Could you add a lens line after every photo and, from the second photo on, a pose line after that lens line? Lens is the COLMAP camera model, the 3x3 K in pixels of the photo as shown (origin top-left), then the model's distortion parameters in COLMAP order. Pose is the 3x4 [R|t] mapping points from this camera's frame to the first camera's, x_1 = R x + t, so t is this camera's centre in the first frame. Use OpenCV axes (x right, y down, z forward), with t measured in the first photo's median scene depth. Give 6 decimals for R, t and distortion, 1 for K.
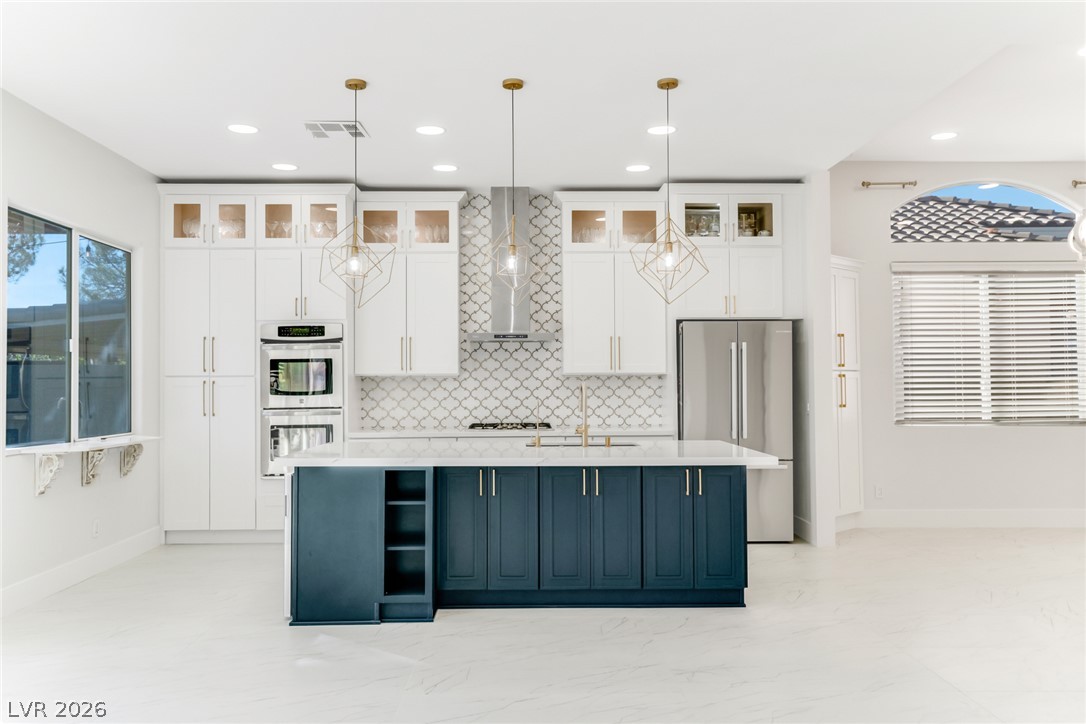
lens RADIAL K [[820.0, 0, 538.3], [0, 820.0, 363.1], [0, 0, 1]] dist [0.014700, 0.001370]
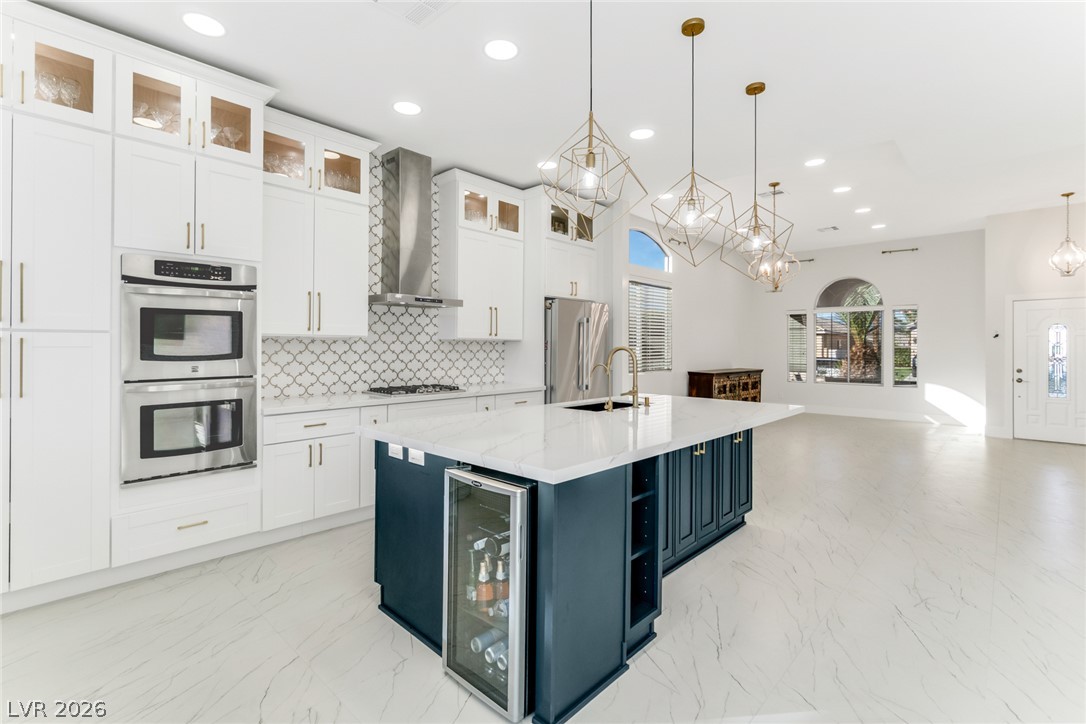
lens RADIAL K [[489.0, 0, 528.4], [0, 489.0, 345.7], [0, 0, 1]] dist [-0.003831, 0.000922]
pose [[0.719329, 0.010868, 0.694584, -0.359211], [-0.023110, 0.999699, 0.008292, 0.015306], [-0.694285, -0.022017, 0.719364, 0.474667]]
